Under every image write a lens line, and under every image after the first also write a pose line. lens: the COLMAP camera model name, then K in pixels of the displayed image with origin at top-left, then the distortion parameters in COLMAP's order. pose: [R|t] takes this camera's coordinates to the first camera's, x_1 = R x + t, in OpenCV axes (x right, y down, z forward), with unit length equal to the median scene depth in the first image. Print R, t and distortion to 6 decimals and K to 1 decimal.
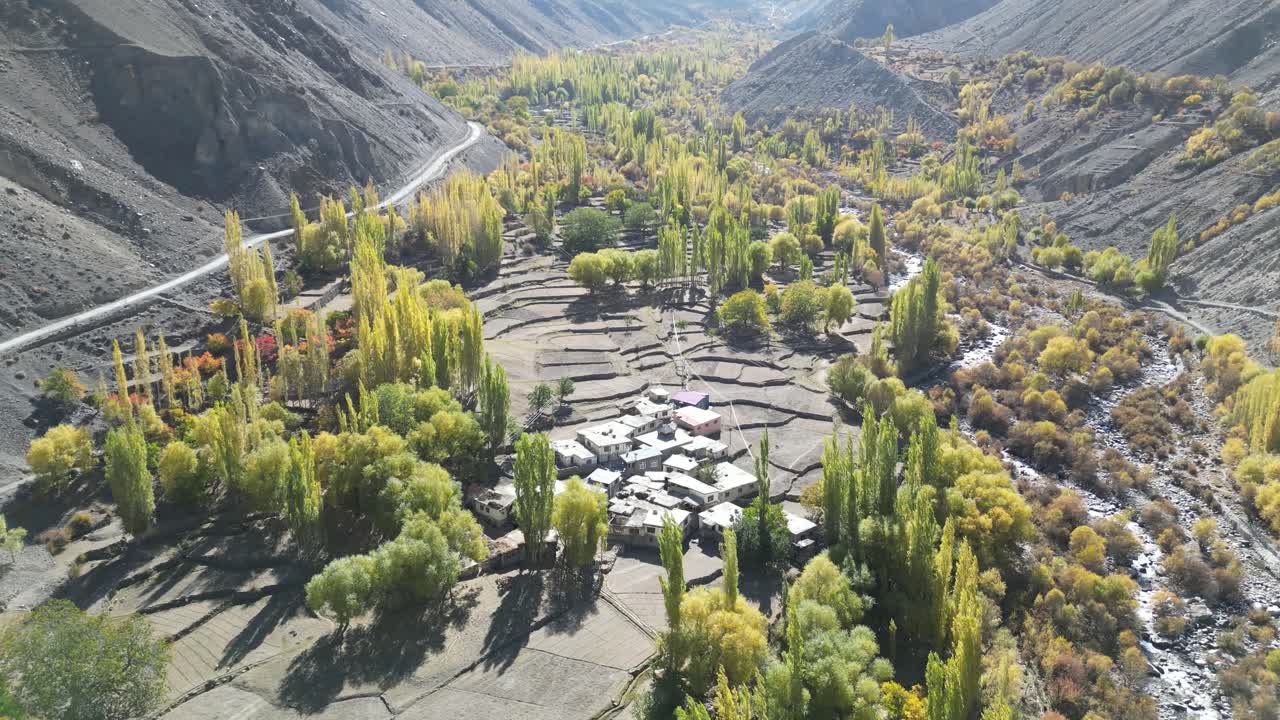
lens RADIAL K [[899.3, 0, 640.0], [0, 899.3, 360.0], [0, 0, 1]] dist [0.082436, -0.093876]
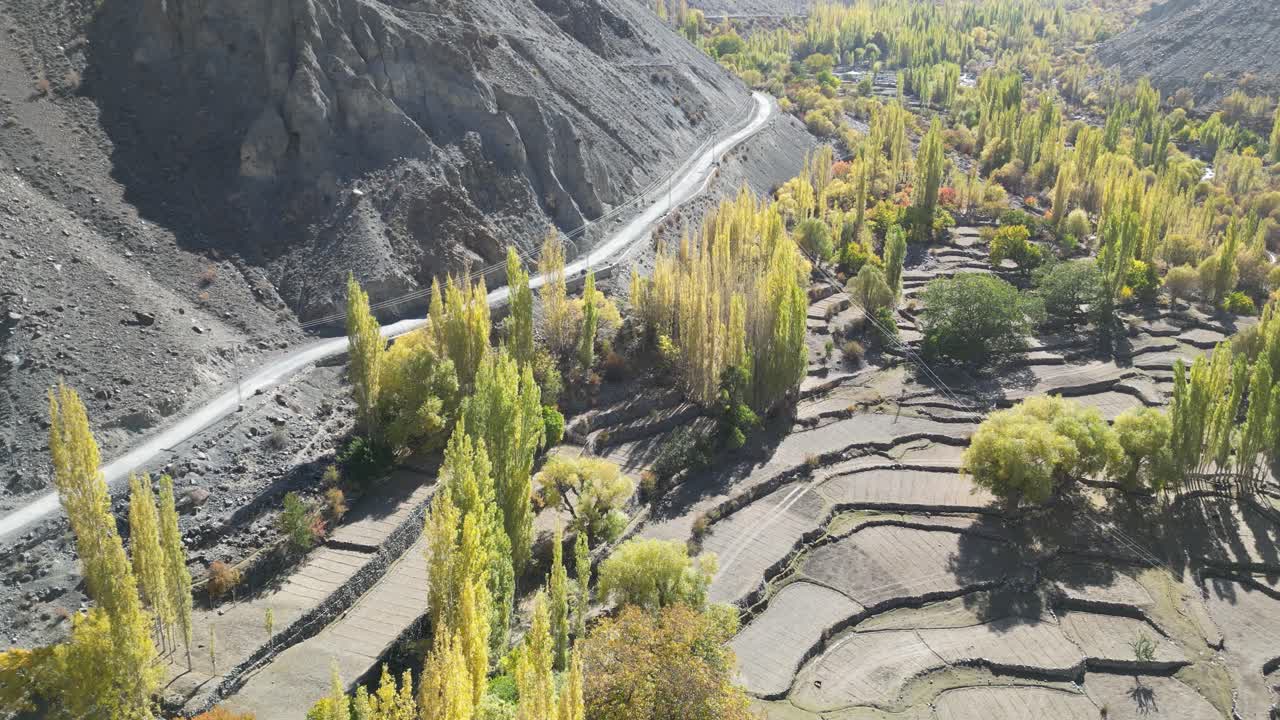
lens RADIAL K [[899.3, 0, 640.0], [0, 899.3, 360.0], [0, 0, 1]] dist [0.082436, -0.093876]
pose [[0.958089, 0.103215, -0.267229, -0.087999], [-0.092249, 0.994308, 0.053307, -0.116632], [0.271210, -0.026421, 0.962157, 0.406418]]
